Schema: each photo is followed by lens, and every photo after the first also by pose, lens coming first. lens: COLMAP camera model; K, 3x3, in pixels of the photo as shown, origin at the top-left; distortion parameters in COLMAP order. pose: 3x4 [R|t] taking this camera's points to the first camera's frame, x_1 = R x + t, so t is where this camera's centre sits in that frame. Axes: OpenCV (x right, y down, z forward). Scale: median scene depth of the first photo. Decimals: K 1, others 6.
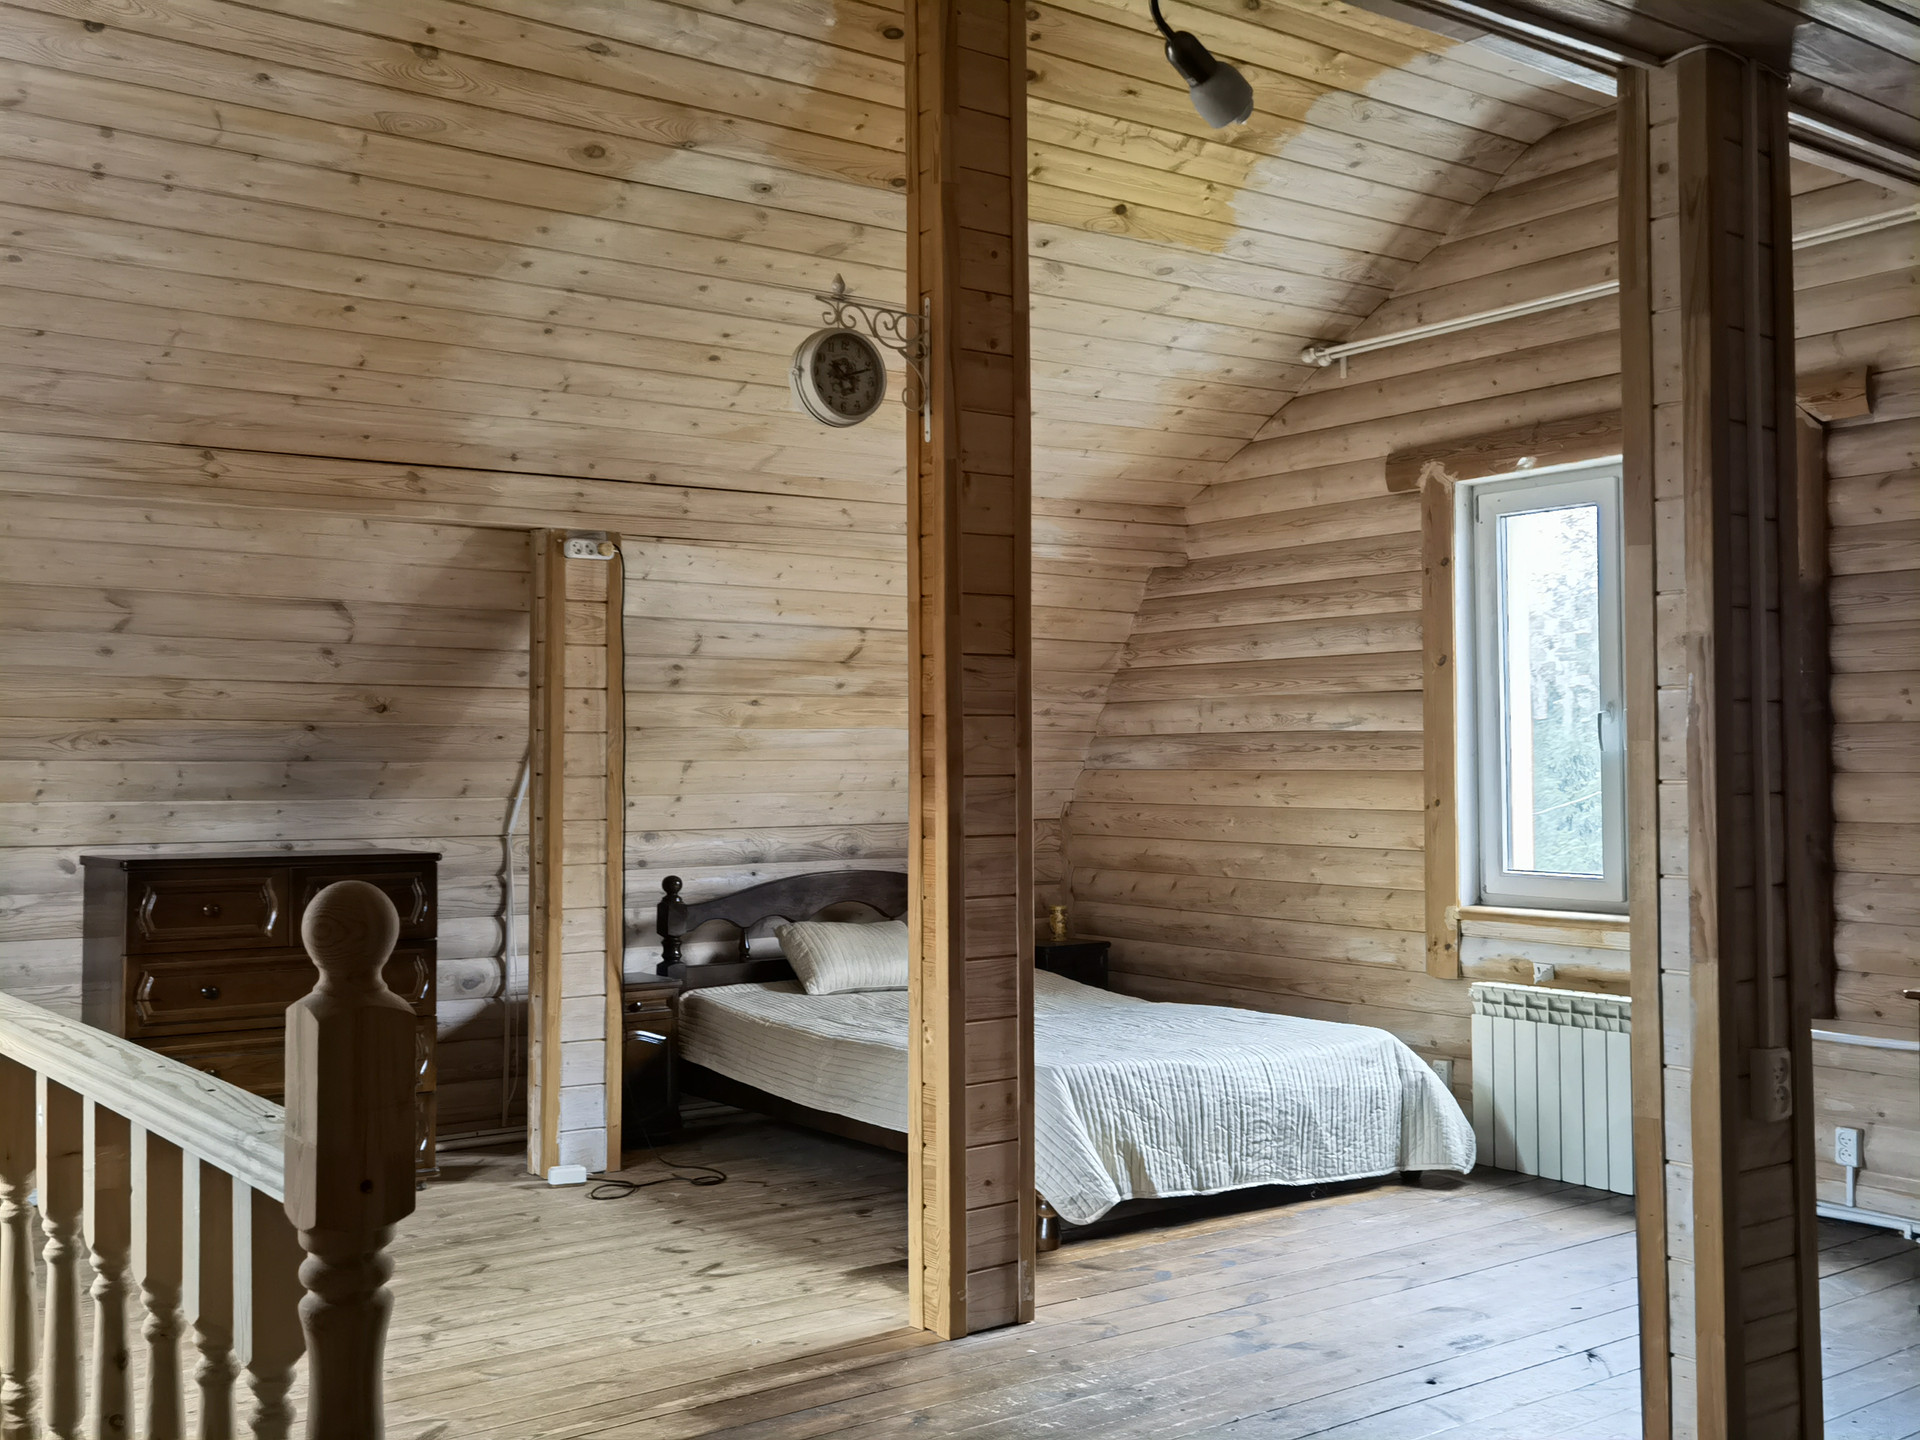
lens RADIAL K [[1961.6, 0, 960.1], [0, 1961.6, 712.8], [0, 0, 1]] dist [0.041831, 0.000000]
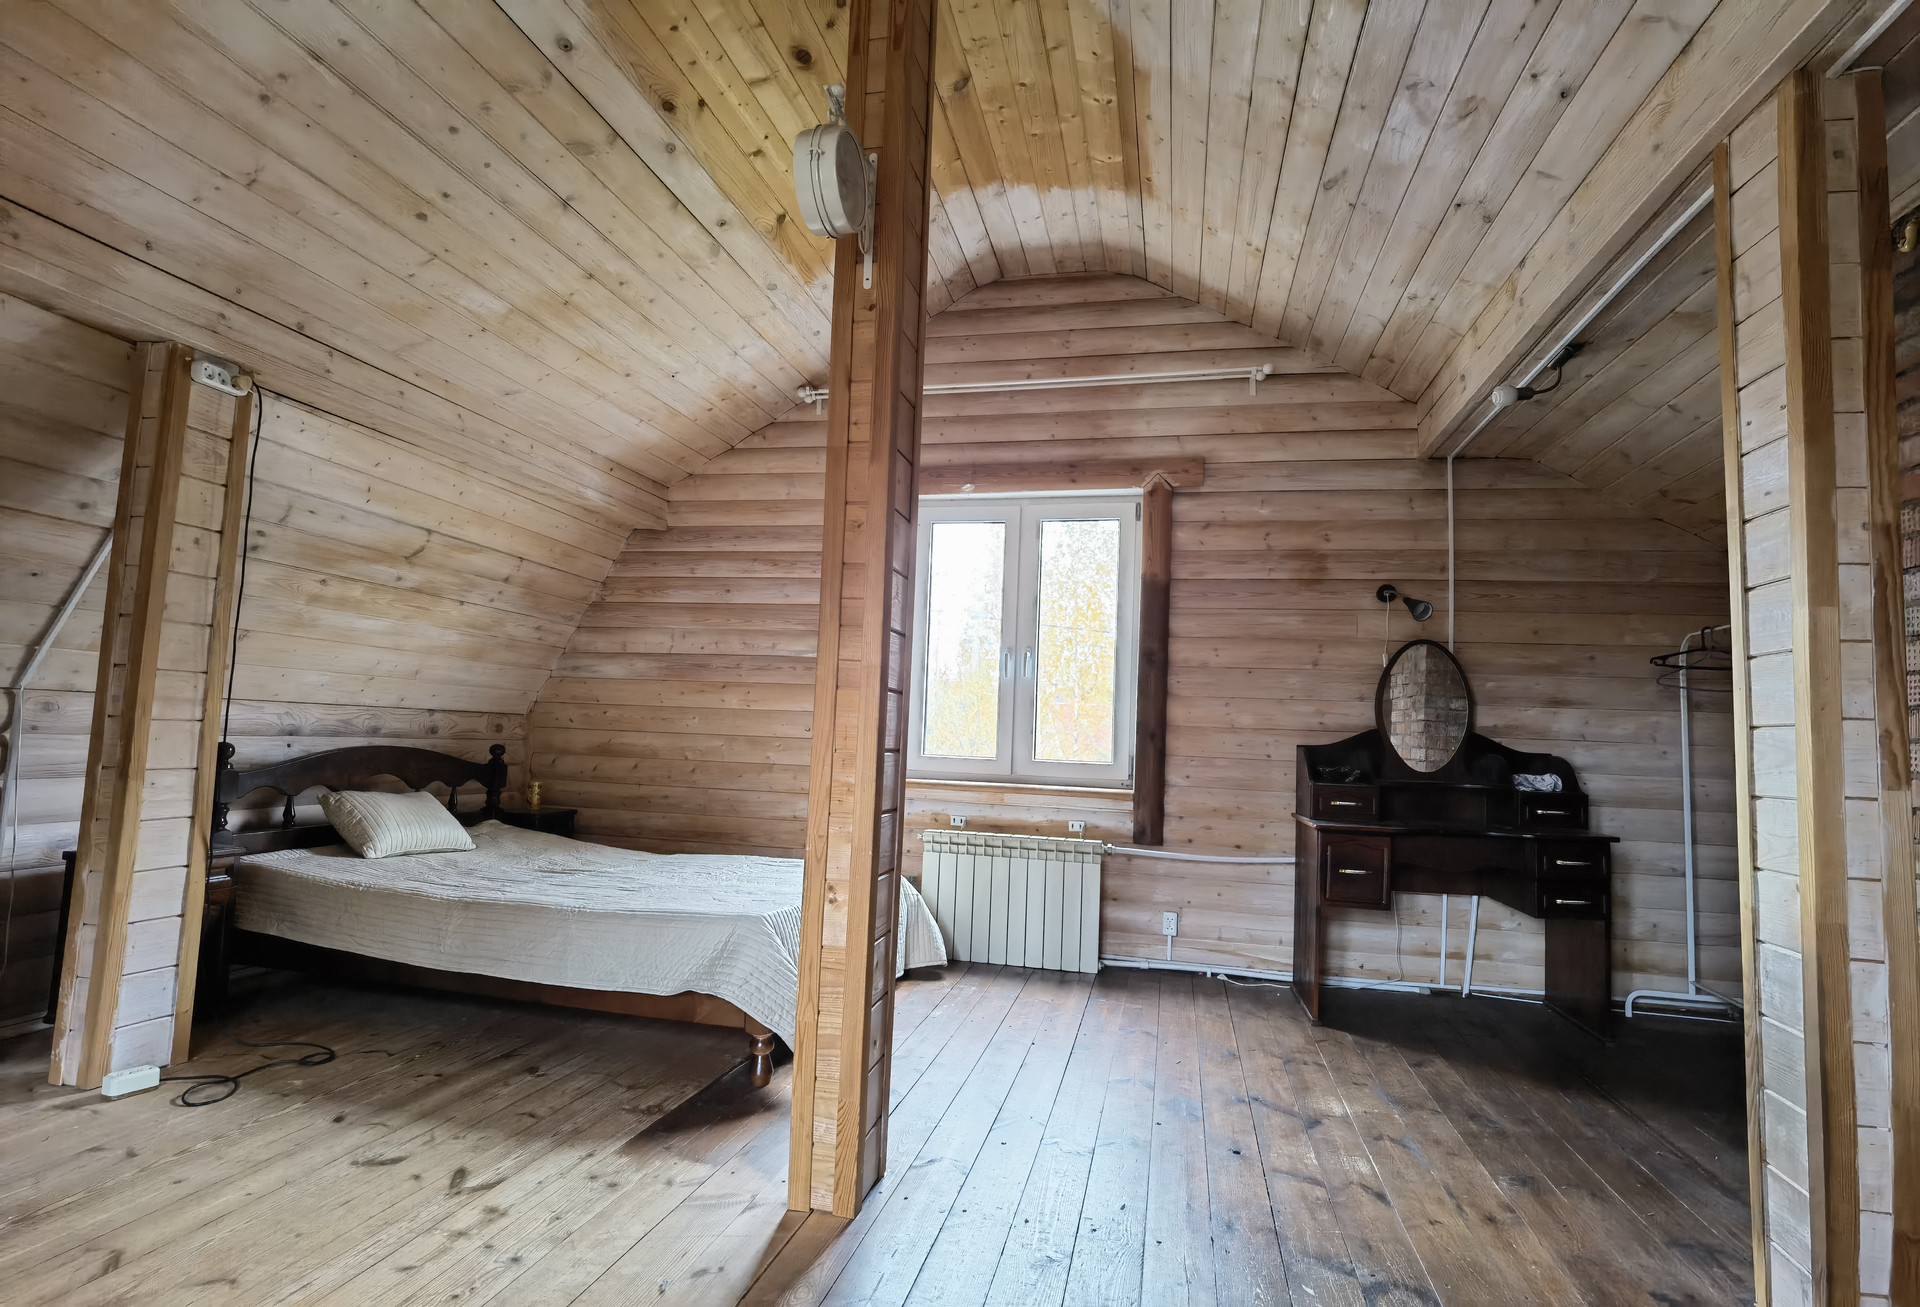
lens RADIAL K [[1014.2, 0, 949.7], [0, 1014.2, 654.9], [0, 0, 1]] dist [0.004088, -0.000194]
pose [[0.764957, 0.087702, 0.638083, -0.207261], [-0.060384, 0.996088, -0.064518, 0.052627], [-0.641245, 0.010823, 0.767260, 0.393564]]
